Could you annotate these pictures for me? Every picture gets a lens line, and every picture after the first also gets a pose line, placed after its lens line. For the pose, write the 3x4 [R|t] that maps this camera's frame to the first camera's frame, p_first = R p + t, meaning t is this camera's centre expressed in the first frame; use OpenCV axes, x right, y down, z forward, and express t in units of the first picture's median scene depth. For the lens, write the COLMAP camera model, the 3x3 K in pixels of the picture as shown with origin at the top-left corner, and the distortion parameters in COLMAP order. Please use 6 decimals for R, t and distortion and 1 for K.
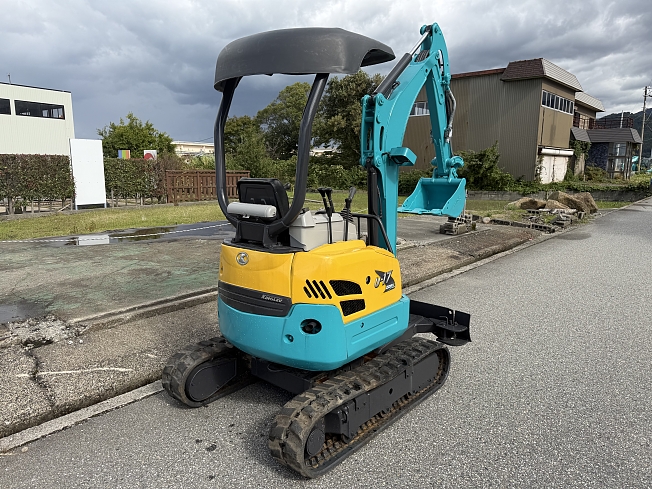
lens RADIAL K [[457.2, 0, 328.9], [0, 457.2, 244.5], [0, 0, 1]] dist [0.001421, -0.011792]
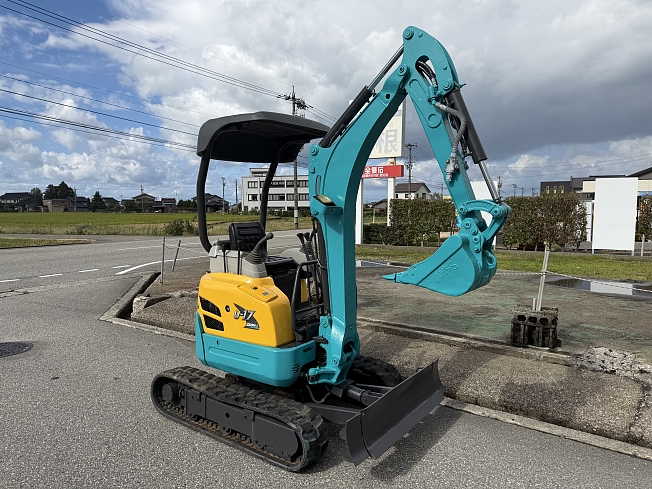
lens RADIAL K [[457.2, 0, 331.5], [0, 457.2, 244.6], [0, 0, 1]] dist [0.001421, -0.011792]
pose [[0.125667, 0.085371, -0.988392, 1.225882], [-0.173229, 0.982873, 0.062869, -0.198224], [0.976831, 0.163317, 0.138303, 1.025279]]
